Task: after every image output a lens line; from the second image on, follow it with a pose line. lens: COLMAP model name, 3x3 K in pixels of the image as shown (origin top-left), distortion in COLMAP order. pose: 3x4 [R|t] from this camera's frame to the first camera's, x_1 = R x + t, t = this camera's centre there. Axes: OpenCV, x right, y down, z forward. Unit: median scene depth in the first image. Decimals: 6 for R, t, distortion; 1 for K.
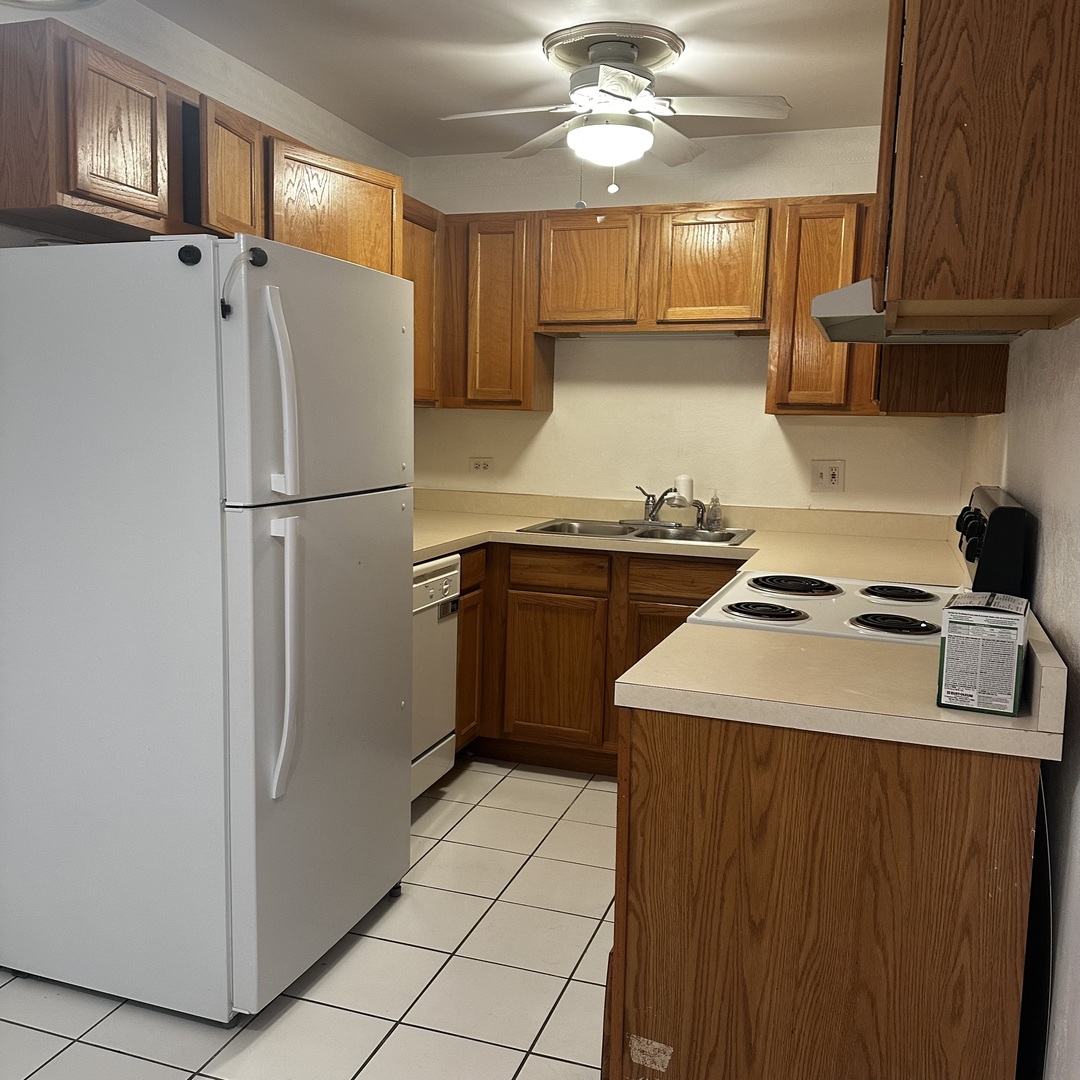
lens RADIAL K [[995.2, 0, 544.7], [0, 995.2, 524.1], [0, 0, 1]] dist [0.161287, -0.000813]
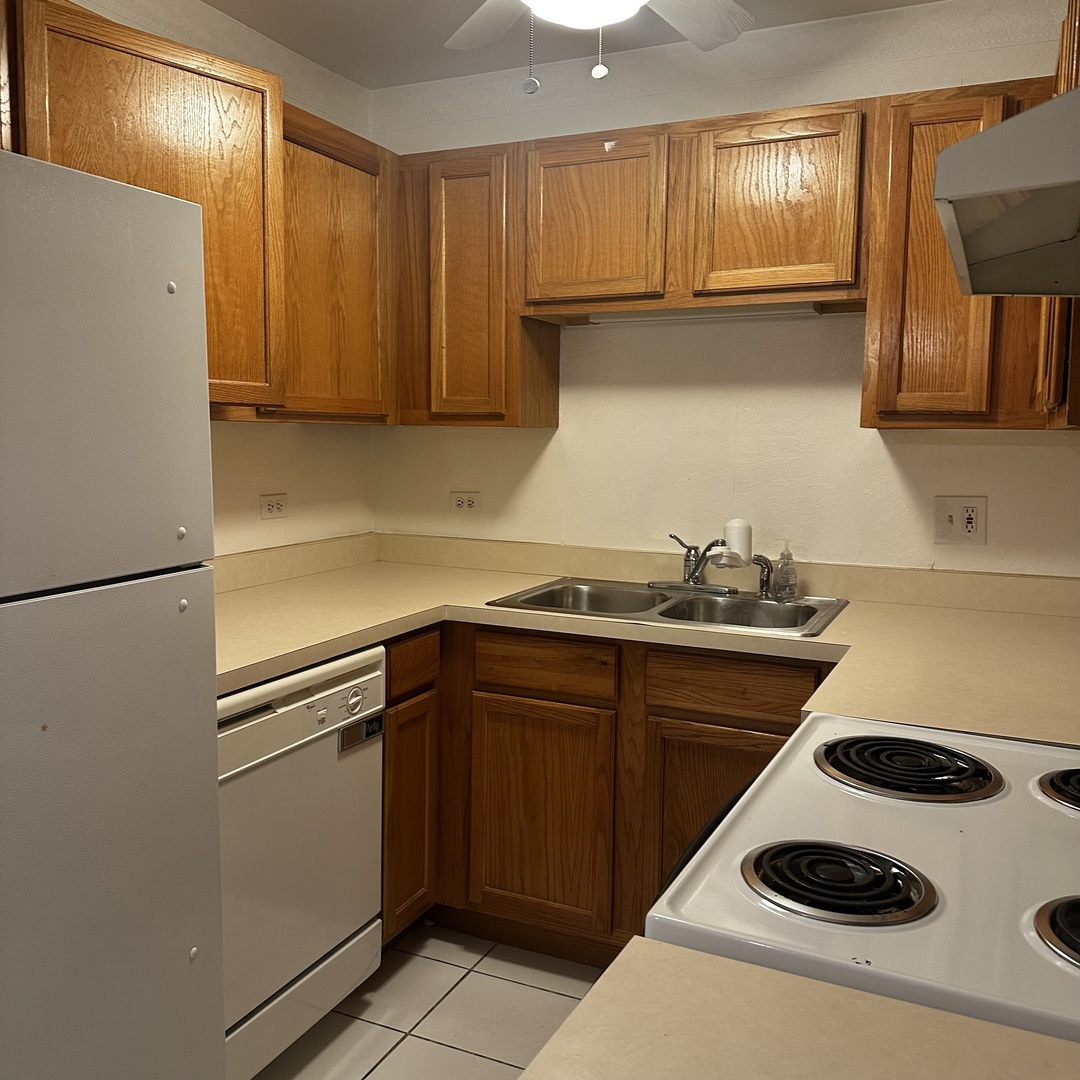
lens RADIAL K [[1013.6, 0, 537.2], [0, 1013.6, 523.3], [0, 0, 1]] dist [0.196606, -0.393404]
pose [[0.994367, -0.003725, -0.105924, 0.080661], [0.002000, 0.999864, -0.016394, -0.036853], [0.105970, 0.016090, 0.994239, 0.310991]]
